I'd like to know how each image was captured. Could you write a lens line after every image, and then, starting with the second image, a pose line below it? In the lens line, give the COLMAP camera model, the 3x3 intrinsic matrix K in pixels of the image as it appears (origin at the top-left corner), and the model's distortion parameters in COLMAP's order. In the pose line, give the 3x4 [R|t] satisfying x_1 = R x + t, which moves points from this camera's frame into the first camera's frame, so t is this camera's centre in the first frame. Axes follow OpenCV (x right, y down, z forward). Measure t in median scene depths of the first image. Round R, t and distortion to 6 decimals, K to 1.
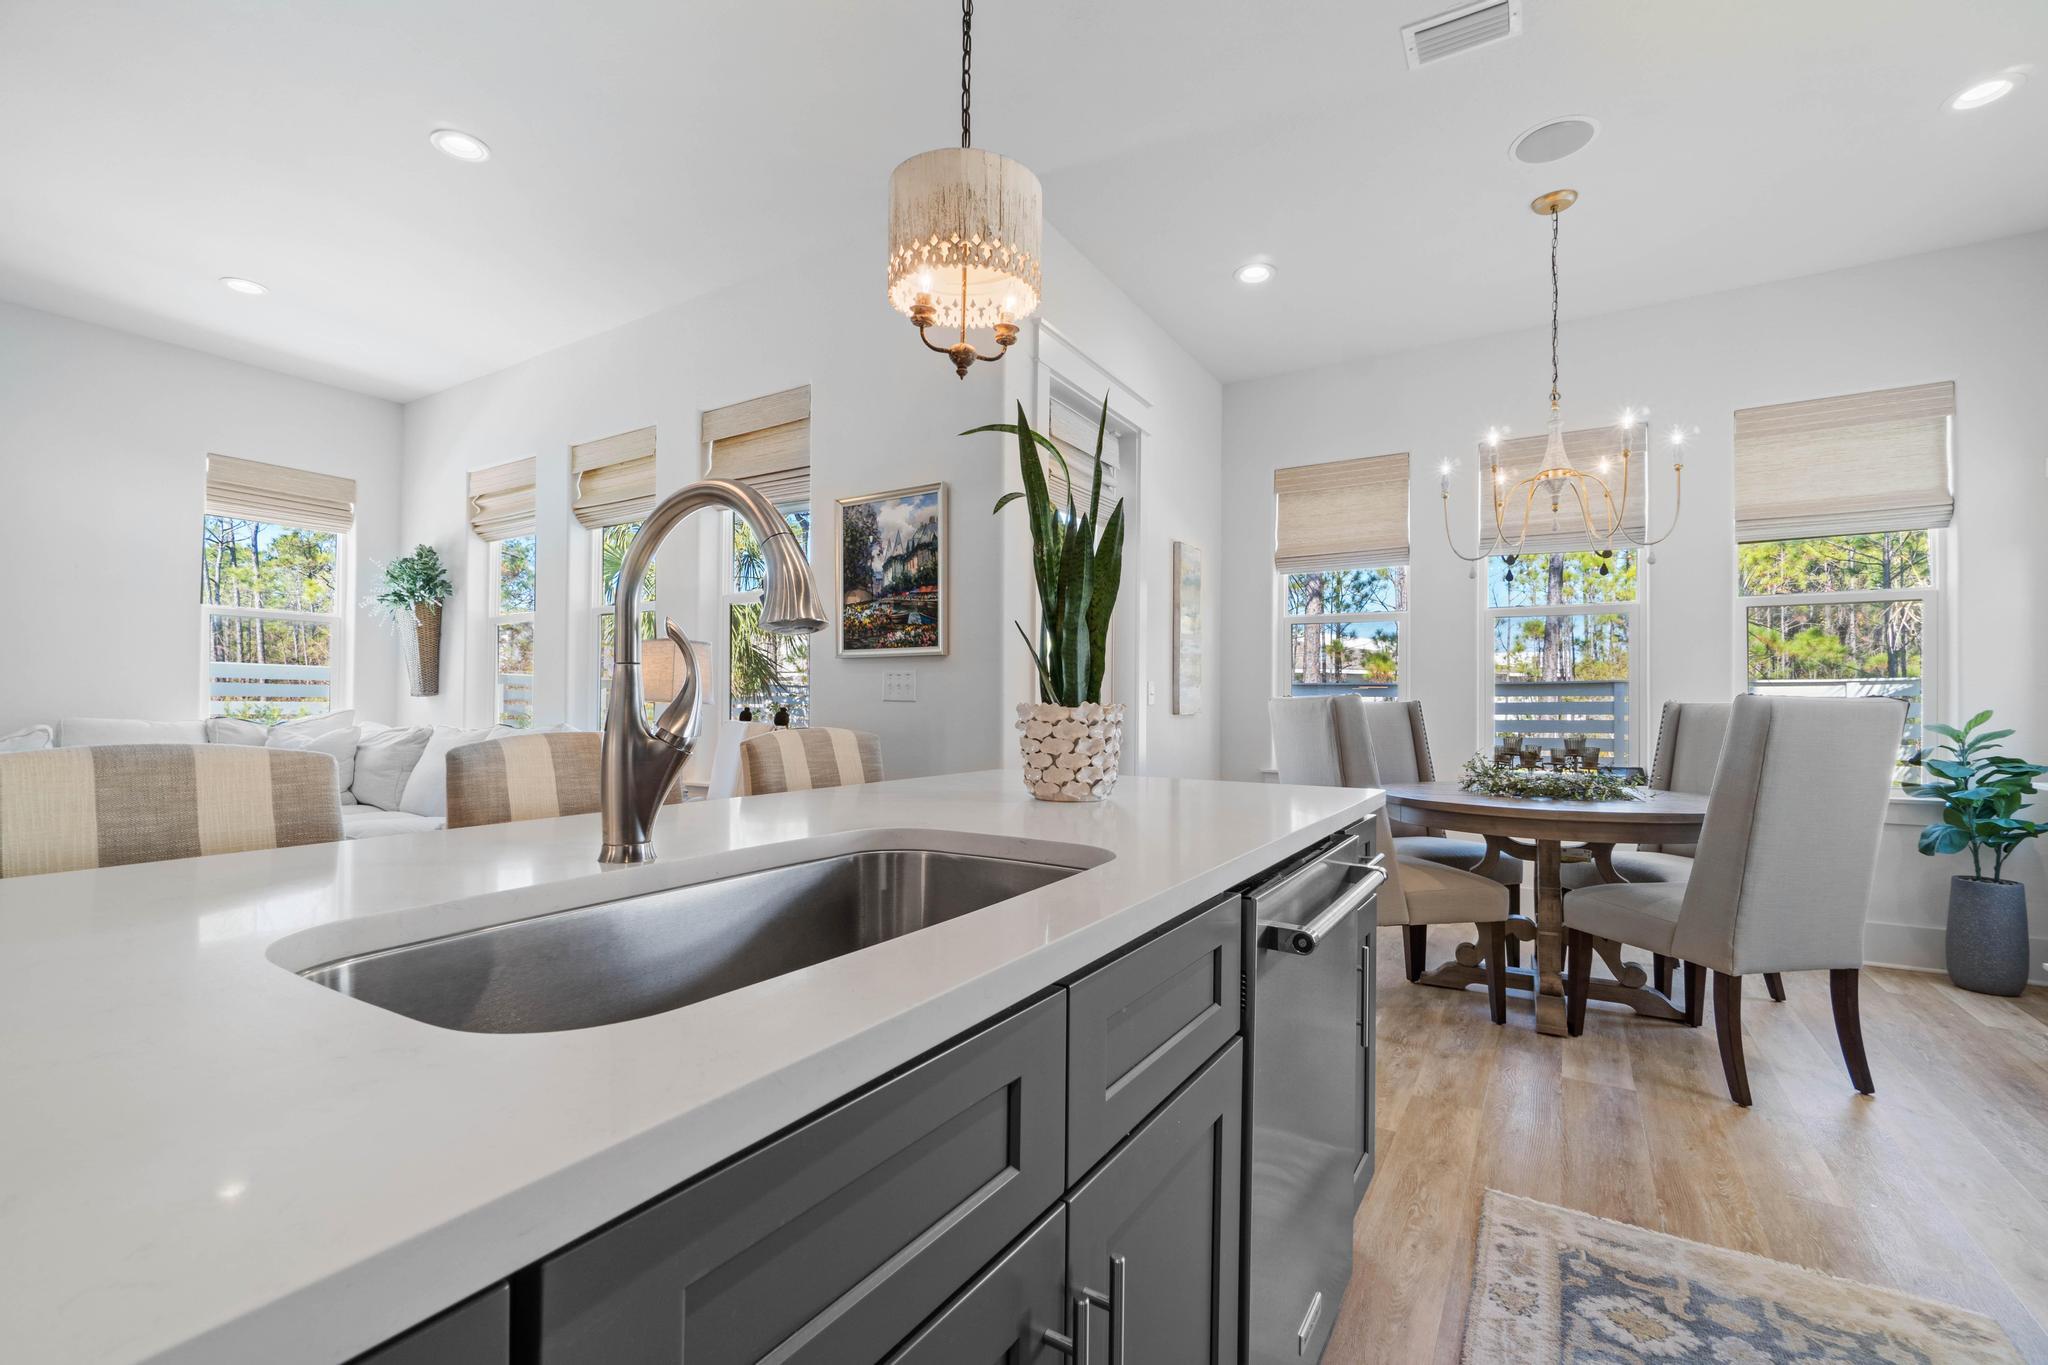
lens RADIAL K [[894.4, 0, 1016.7], [0, 894.4, 692.4], [0, 0, 1]] dist [-0.005650, -0.000309]
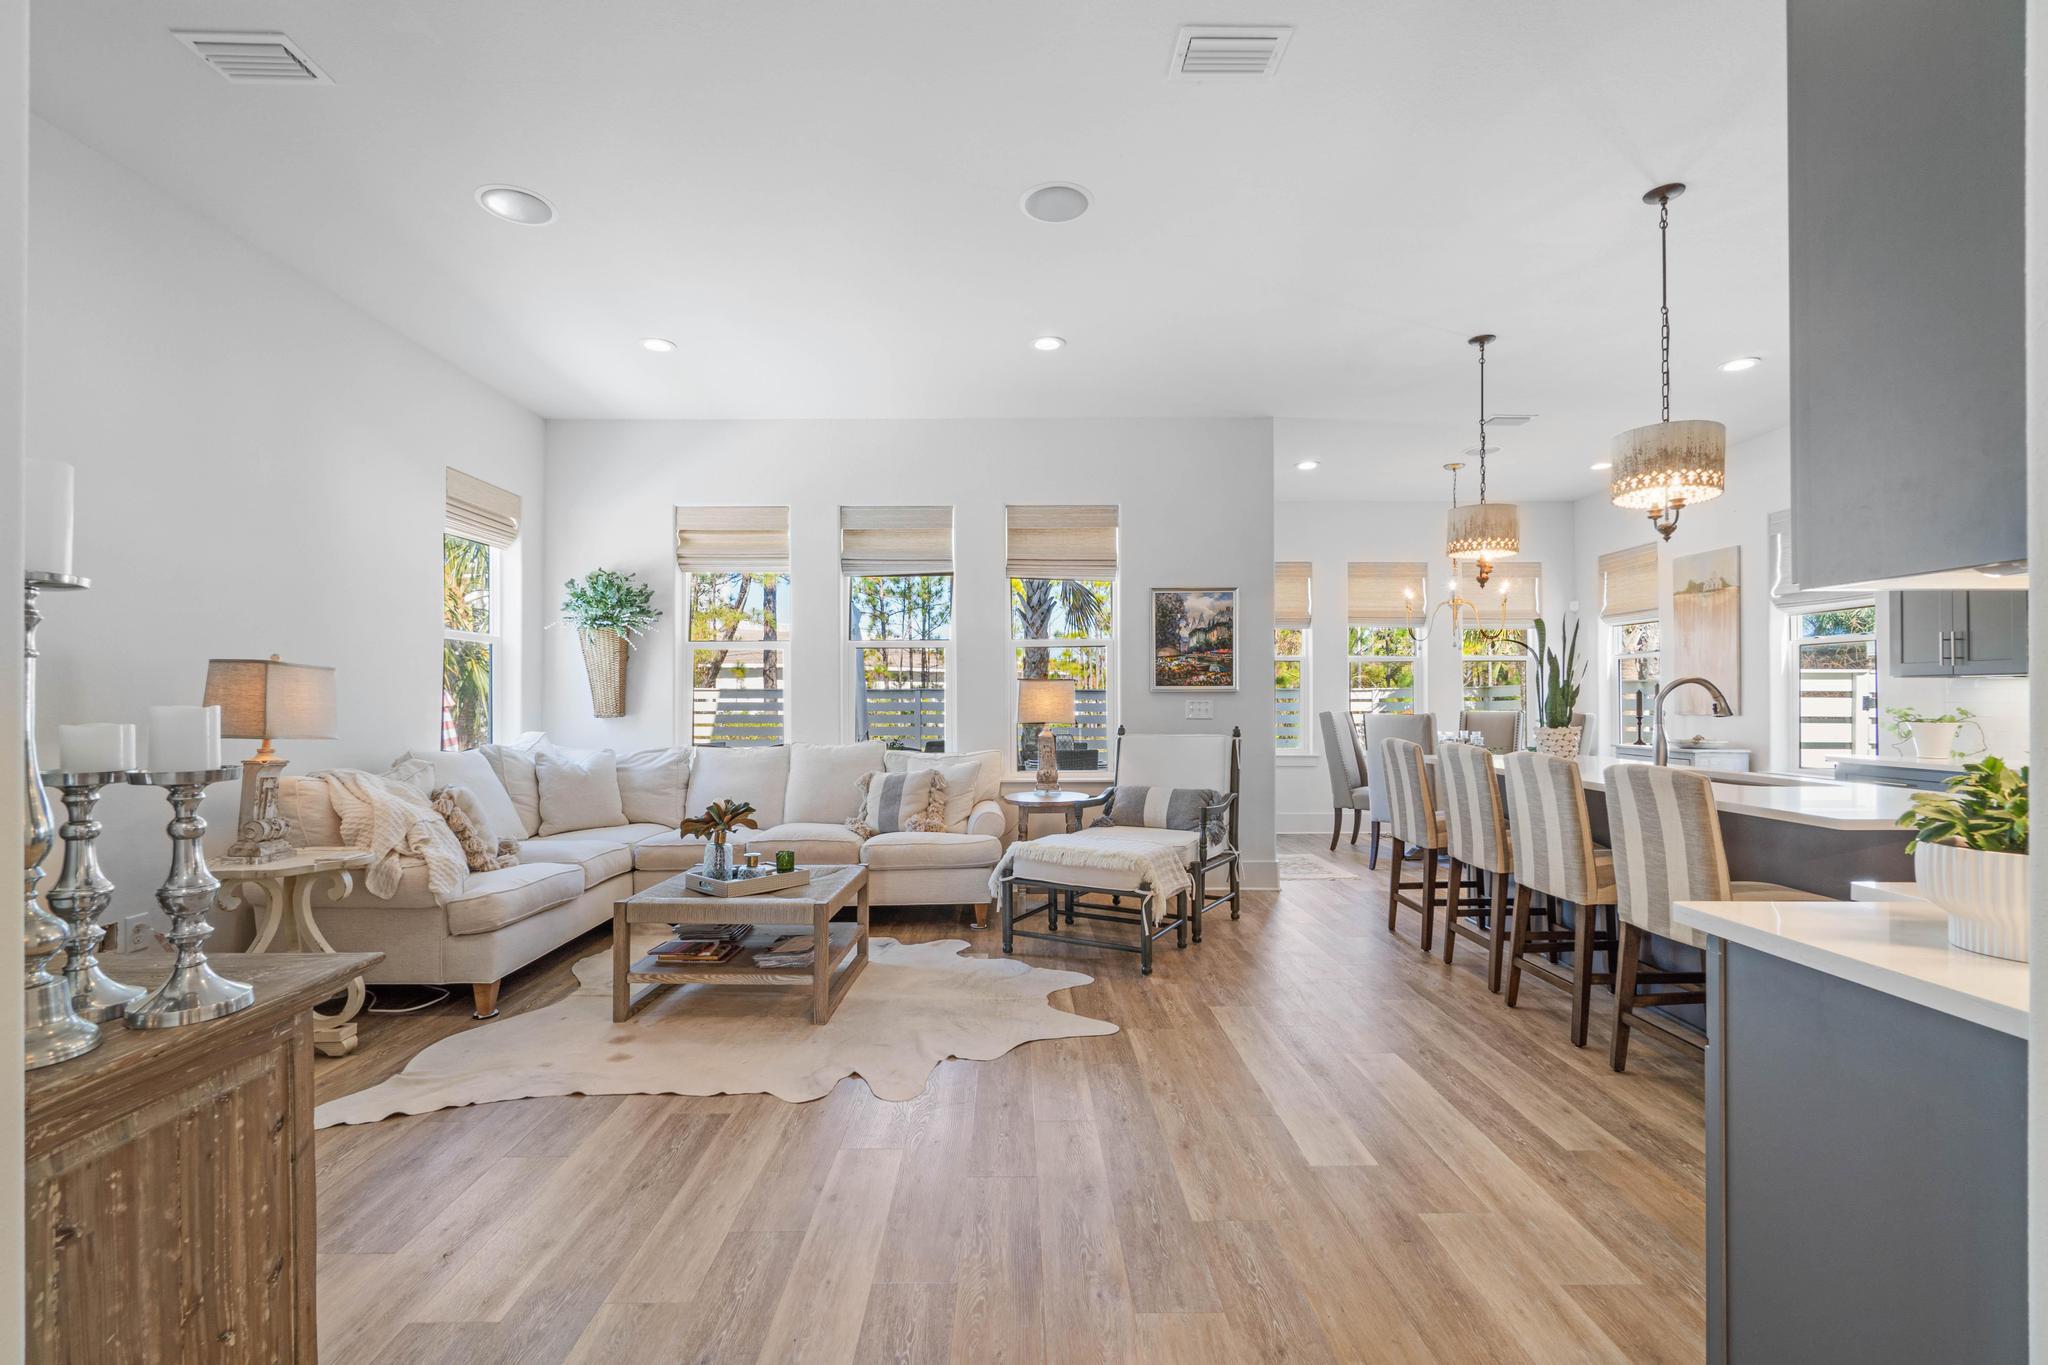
lens RADIAL K [[893.0, 0, 1015.4], [0, 893.0, 693.7], [0, 0, 1]] dist [-0.002739, 0.000634]
pose [[0.846877, -0.003021, 0.531780, -1.250326], [-0.000647, 0.999977, 0.006710, -0.045733], [-0.531788, -0.006027, 0.846856, -0.176577]]
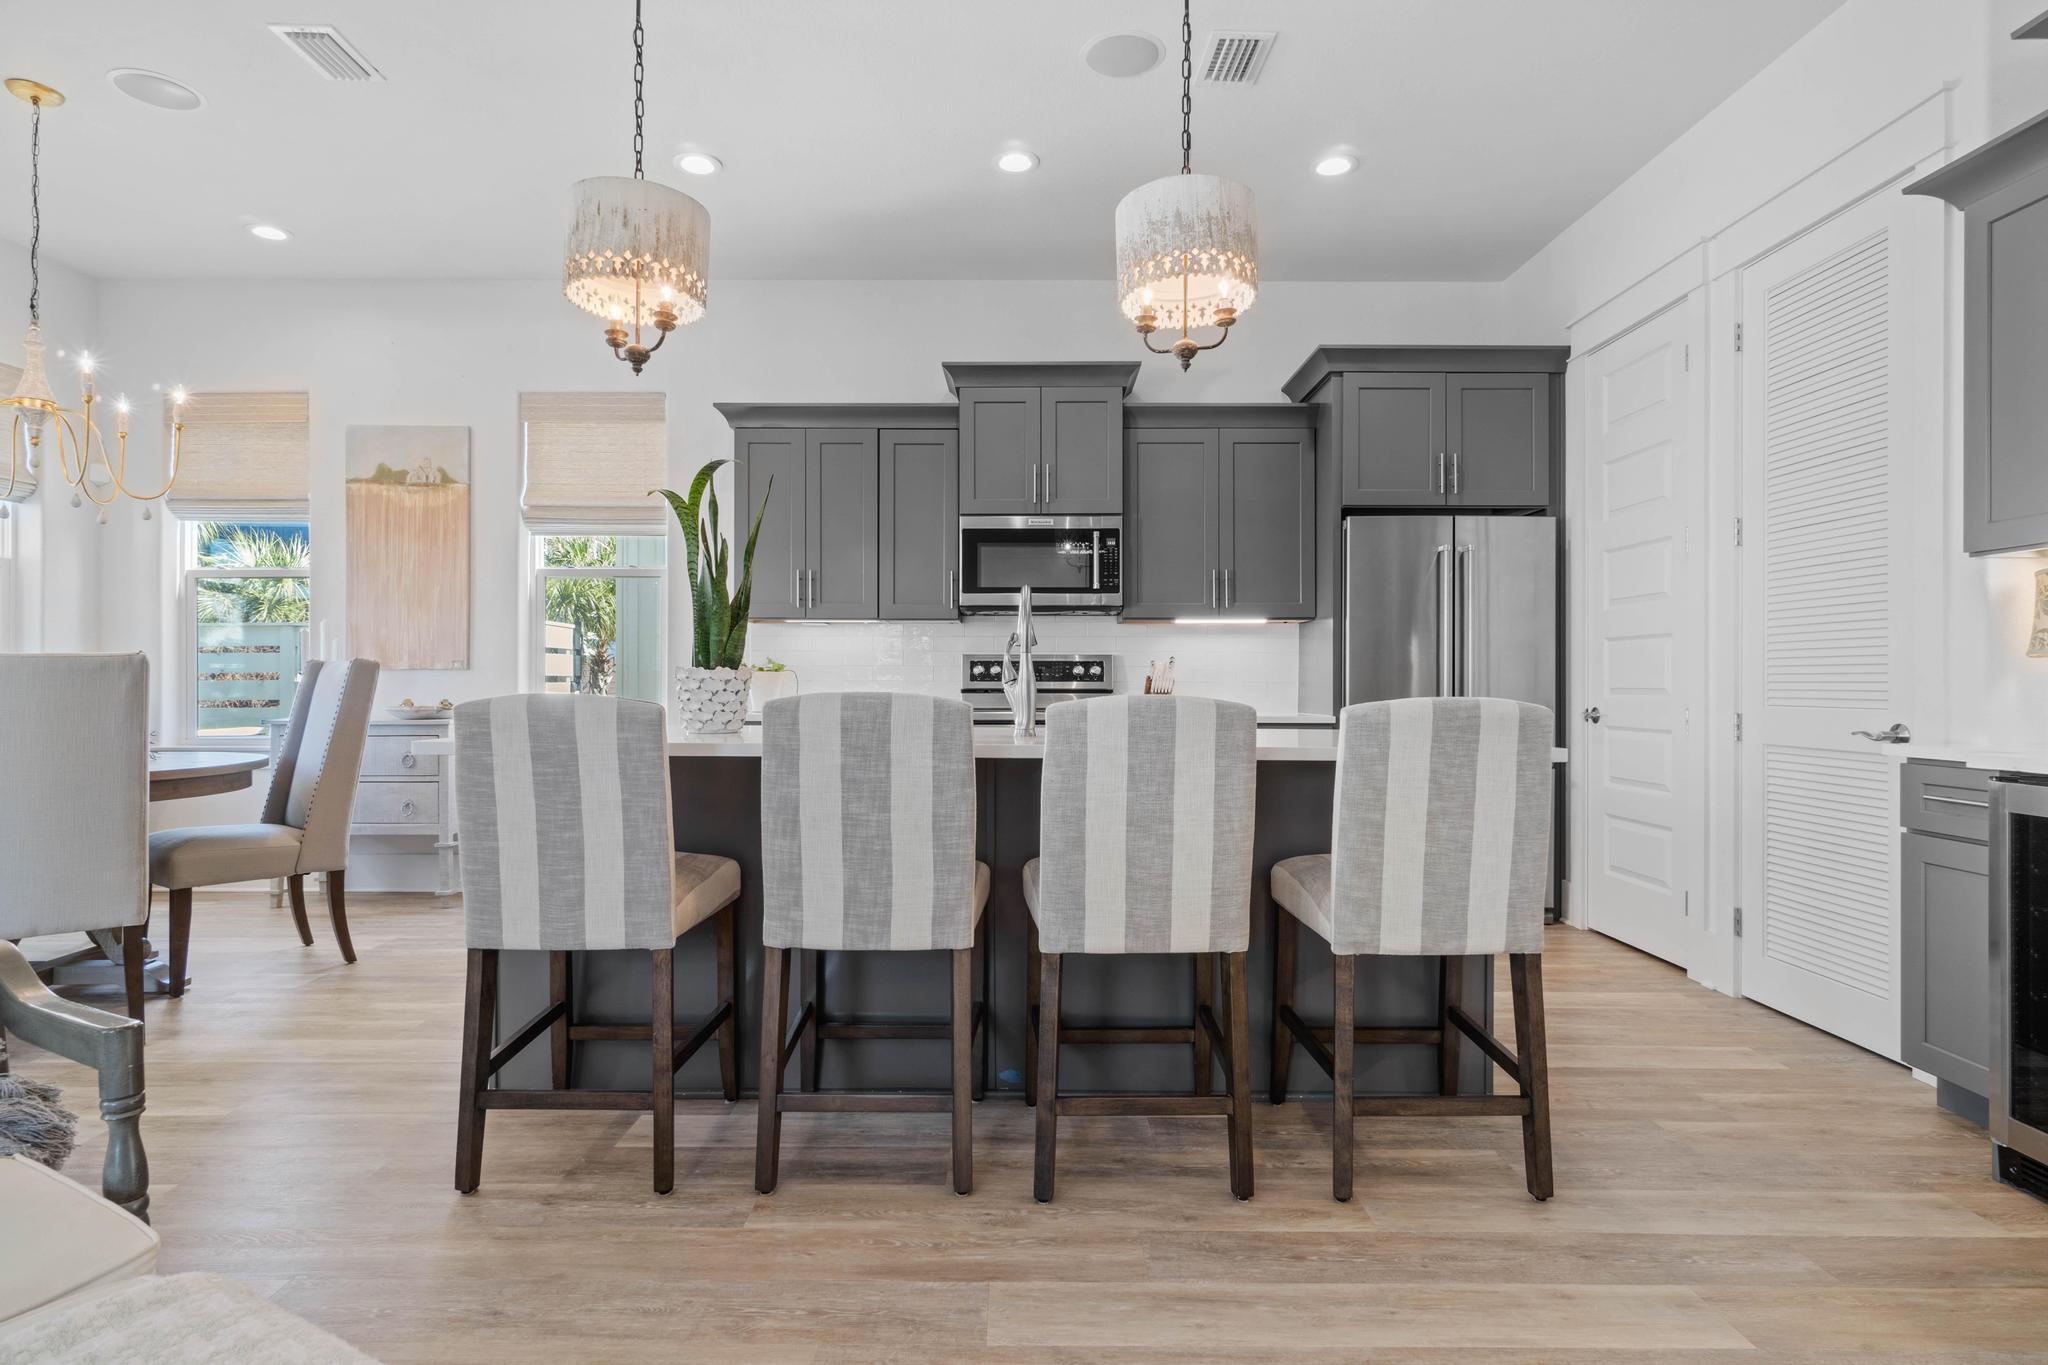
lens RADIAL K [[1083.1, 0, 1018.5], [0, 1083.1, 680.6], [0, 0, 1]] dist [0.000473, -0.000475]
pose [[-0.528176, -0.006100, 0.849113, -0.776191], [-0.016003, 0.999868, -0.002772, 0.015157], [-0.848984, -0.015052, -0.528204, 0.694951]]
